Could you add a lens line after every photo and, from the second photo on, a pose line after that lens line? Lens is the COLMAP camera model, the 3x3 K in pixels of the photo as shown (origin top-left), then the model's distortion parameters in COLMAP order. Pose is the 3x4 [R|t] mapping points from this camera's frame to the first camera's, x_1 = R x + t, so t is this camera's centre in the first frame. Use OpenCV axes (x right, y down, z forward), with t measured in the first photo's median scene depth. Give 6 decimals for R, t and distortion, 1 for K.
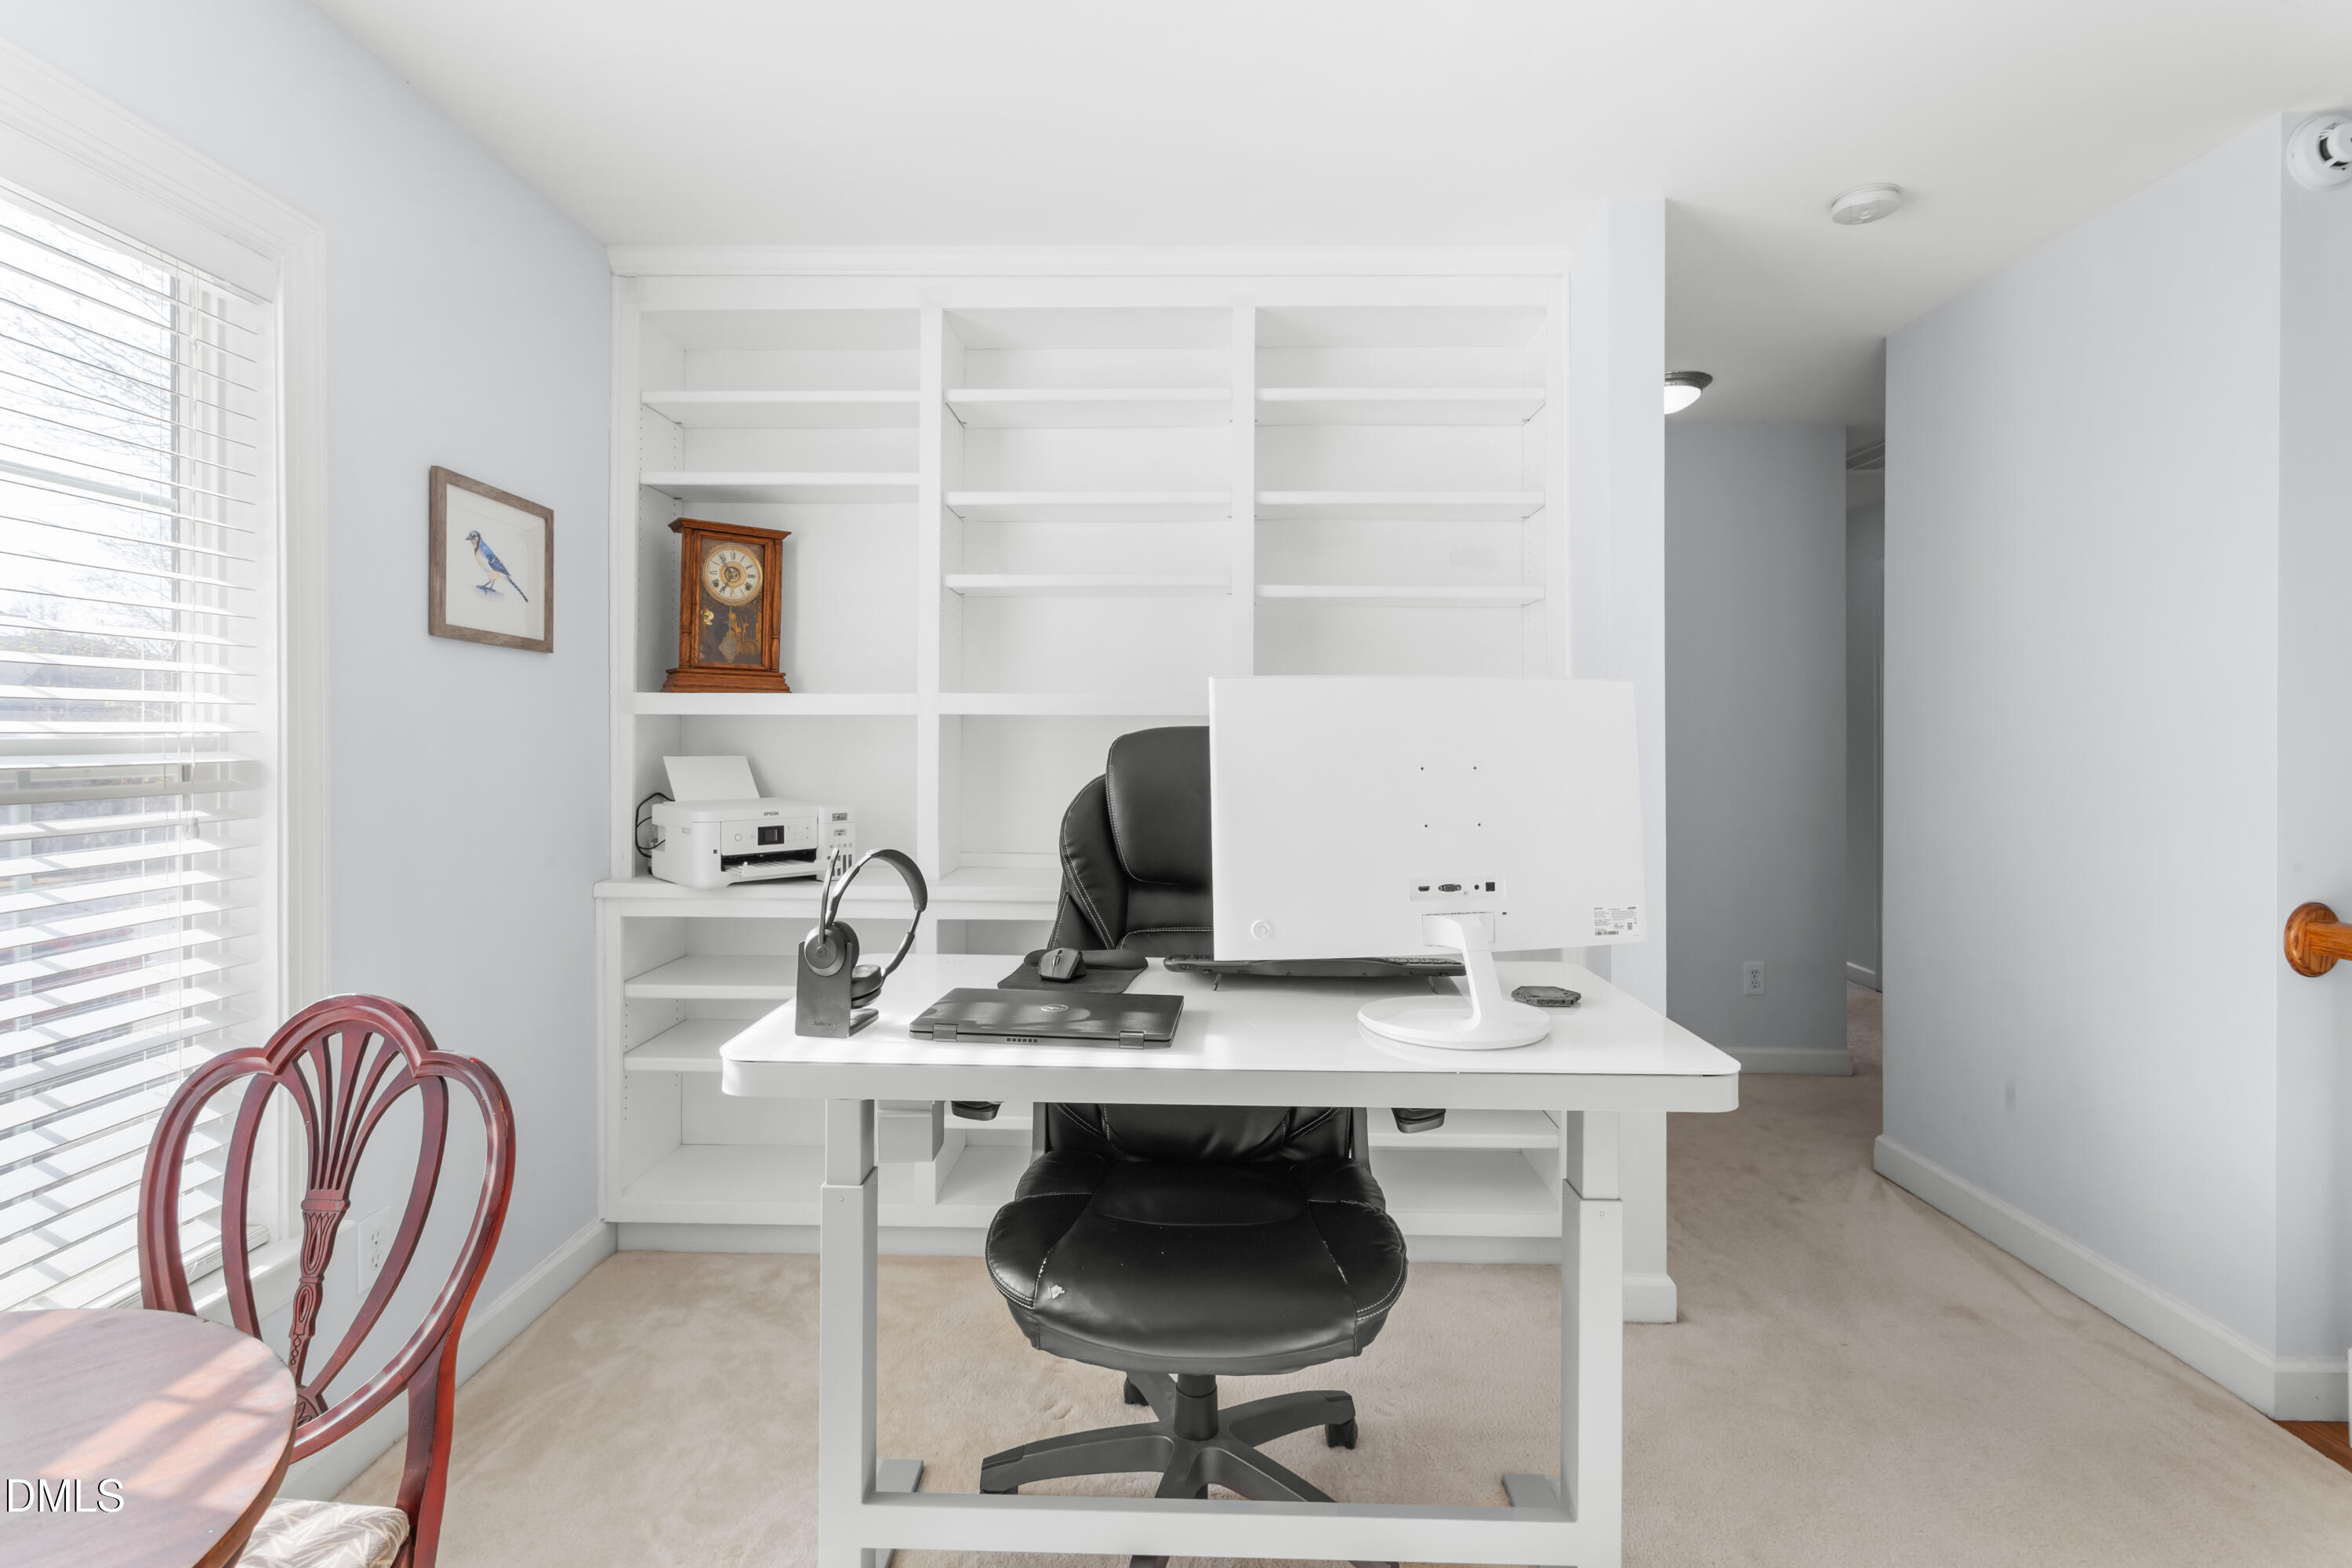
lens RADIAL K [[1135.5, 0, 1167.8], [0, 1135.5, 739.9], [0, 0, 1]] dist [-0.001876, 0.003482]
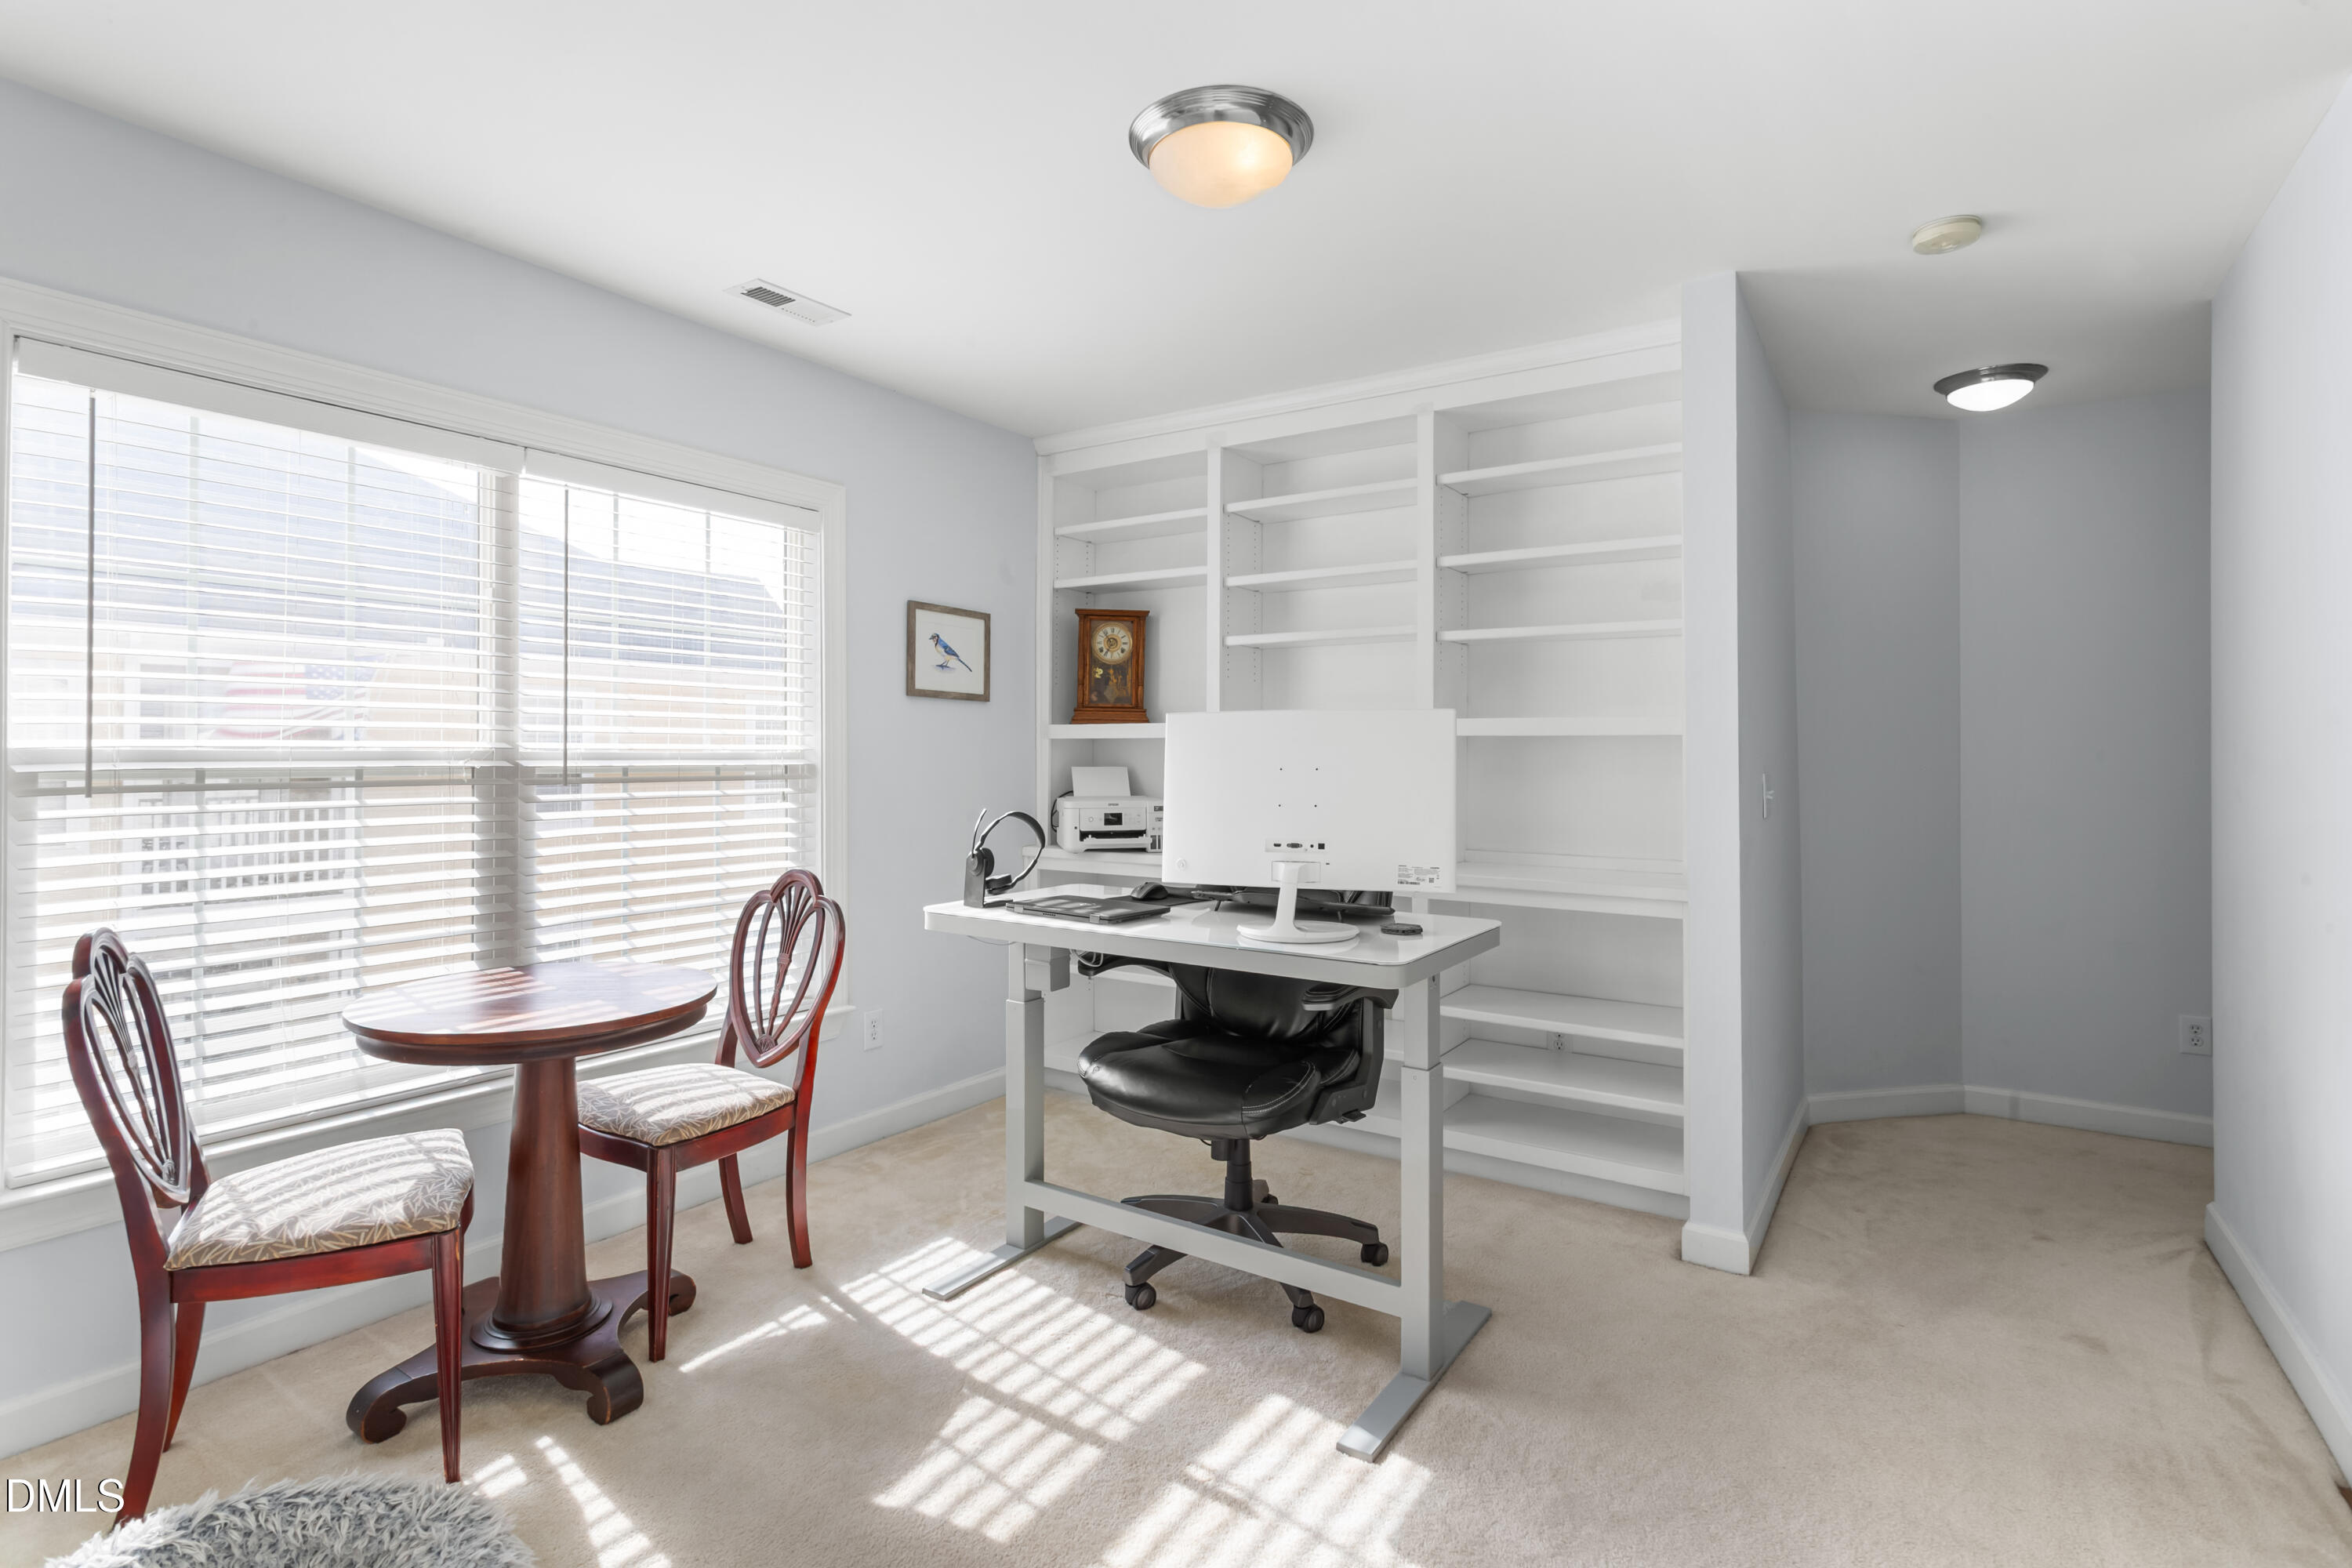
lens RADIAL K [[1135.5, 0, 1173.4], [0, 1135.5, 768.5], [0, 0, 1]] dist [-0.001876, 0.003482]
pose [[0.846718, 0.005249, -0.532017, 0.523782], [-0.002849, 0.999982, 0.005332, 0.009287], [0.532035, -0.002999, 0.846717, -0.229047]]
